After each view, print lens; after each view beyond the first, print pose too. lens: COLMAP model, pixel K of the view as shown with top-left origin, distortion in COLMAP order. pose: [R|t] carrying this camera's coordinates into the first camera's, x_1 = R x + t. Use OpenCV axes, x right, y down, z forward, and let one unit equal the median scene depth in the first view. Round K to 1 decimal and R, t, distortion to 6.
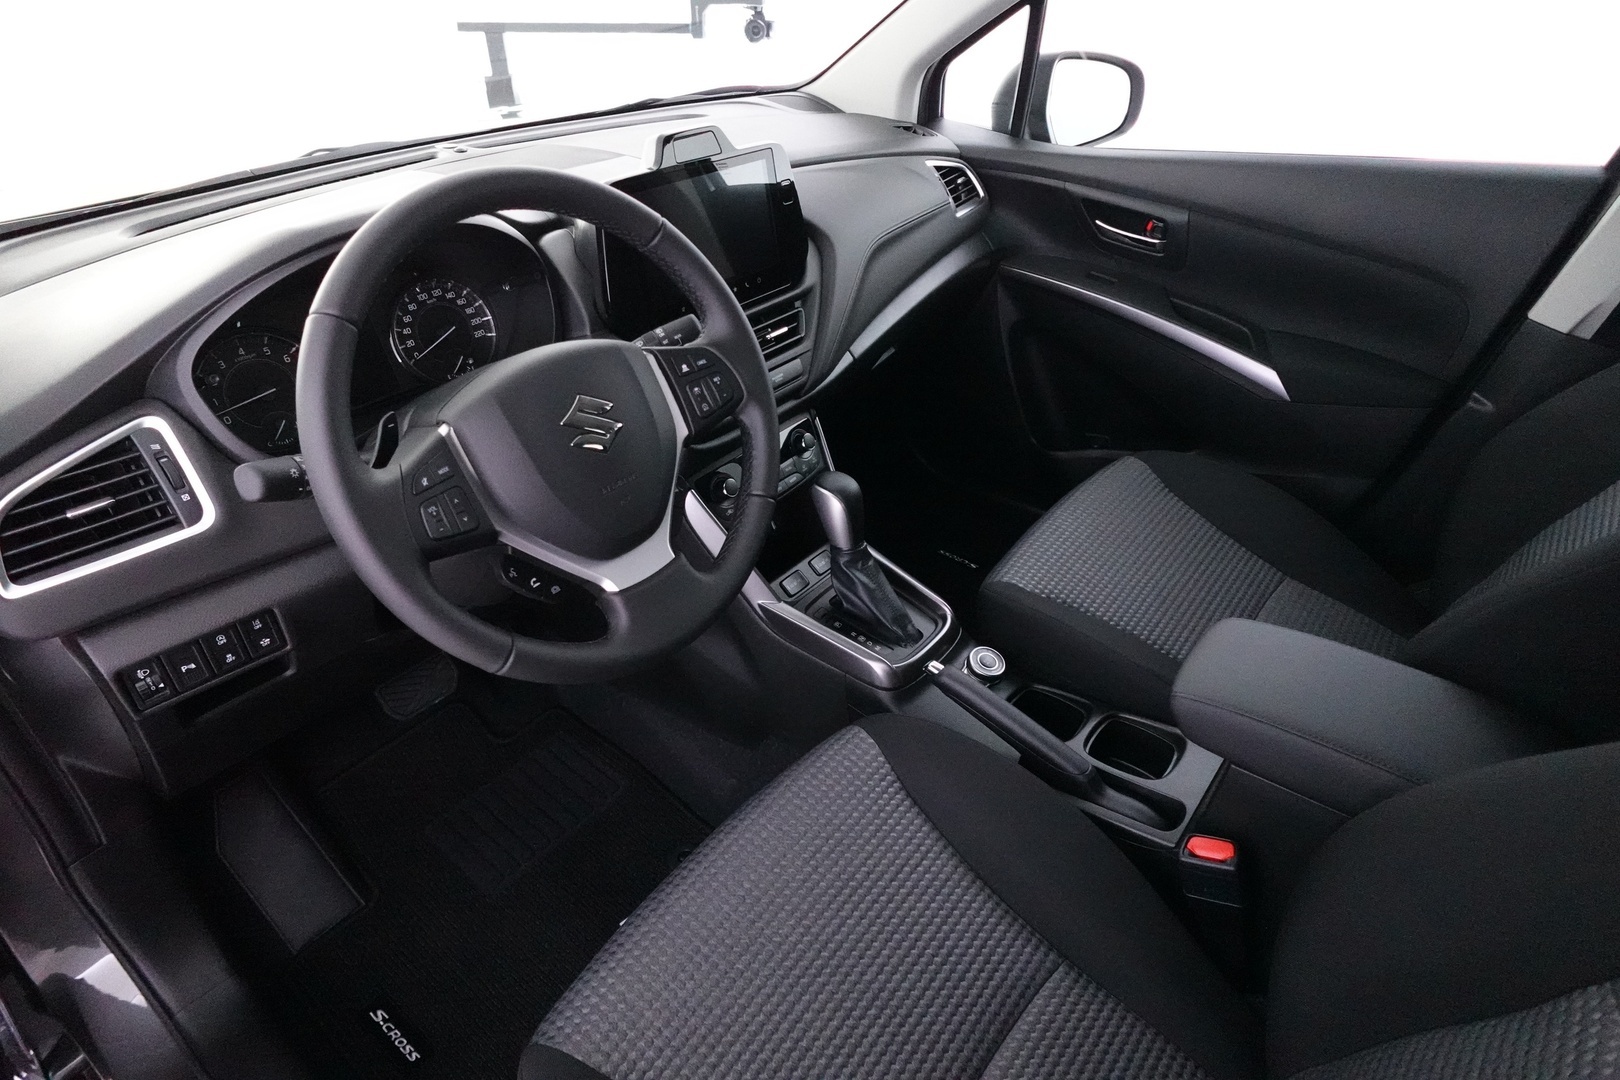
lens RADIAL K [[913.8, 0, 810.0], [0, 913.8, 540.0], [0, 0, 1]] dist [-0.004437, -0.002075]
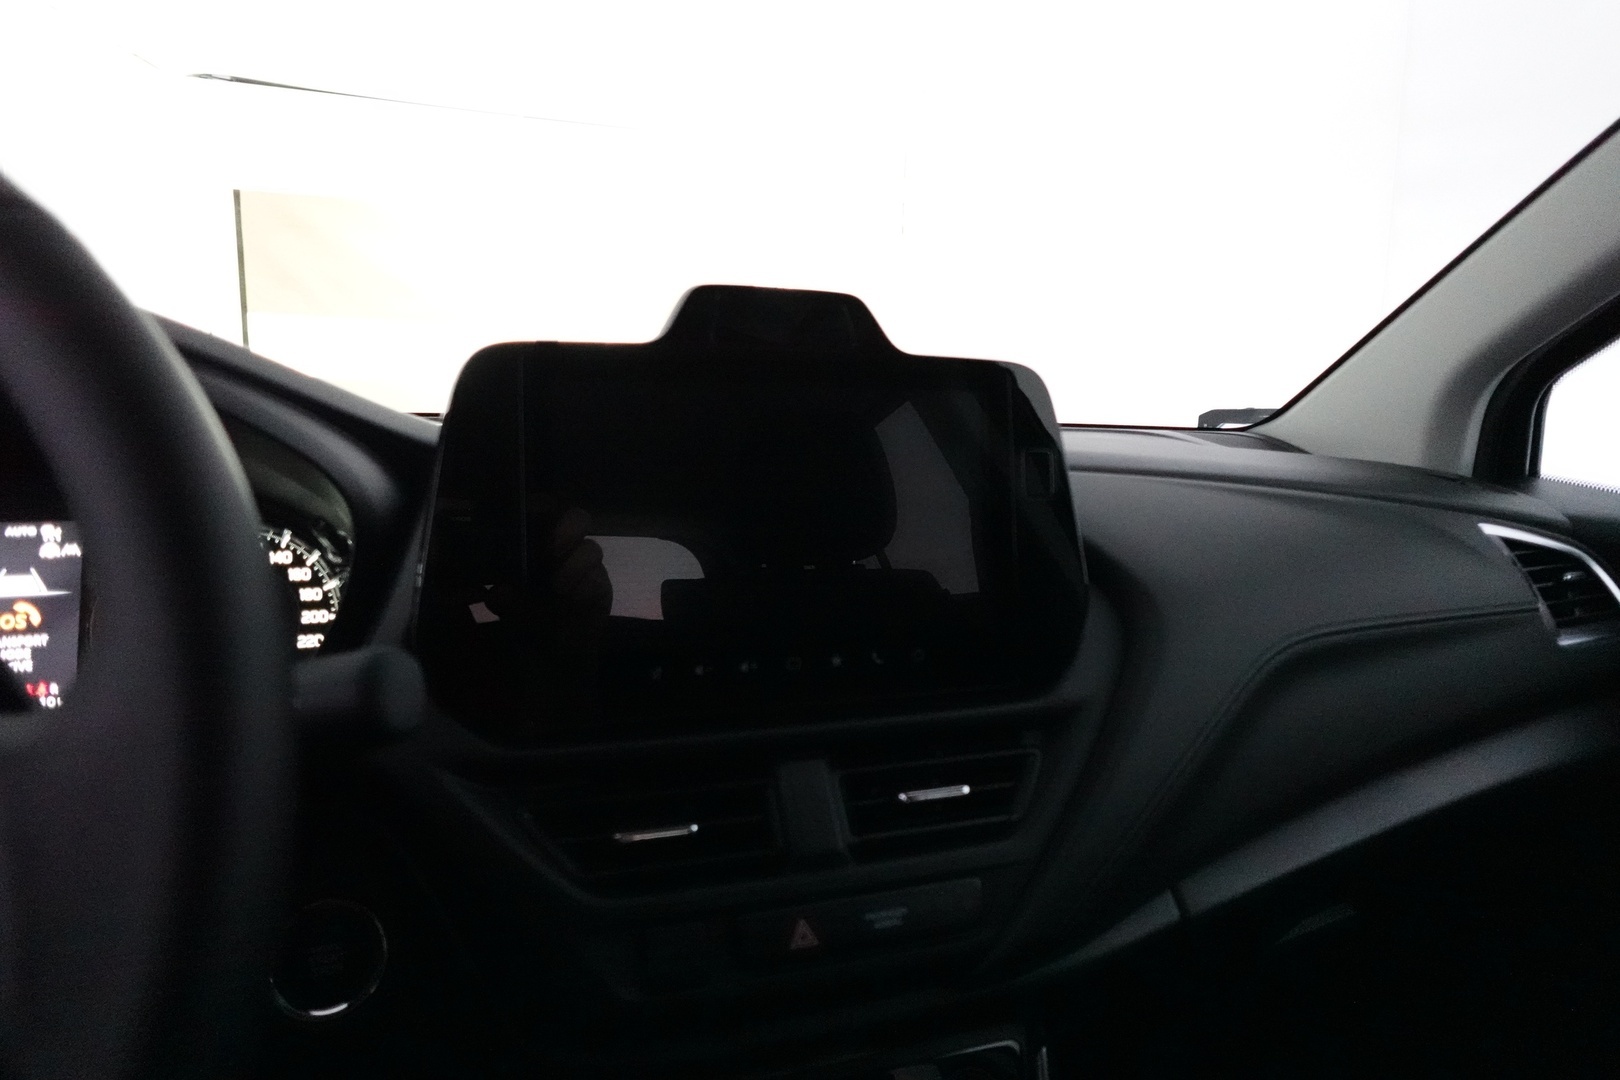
lens RADIAL K [[913.8, 0, 810.0], [0, 913.8, 540.0], [0, 0, 1]] dist [-0.004437, -0.002075]
pose [[0.846286, 0.104873, -0.522304, 0.091036], [-0.320820, 0.883038, -0.342518, -0.149678], [0.425294, 0.457434, 0.780948, 0.549103]]
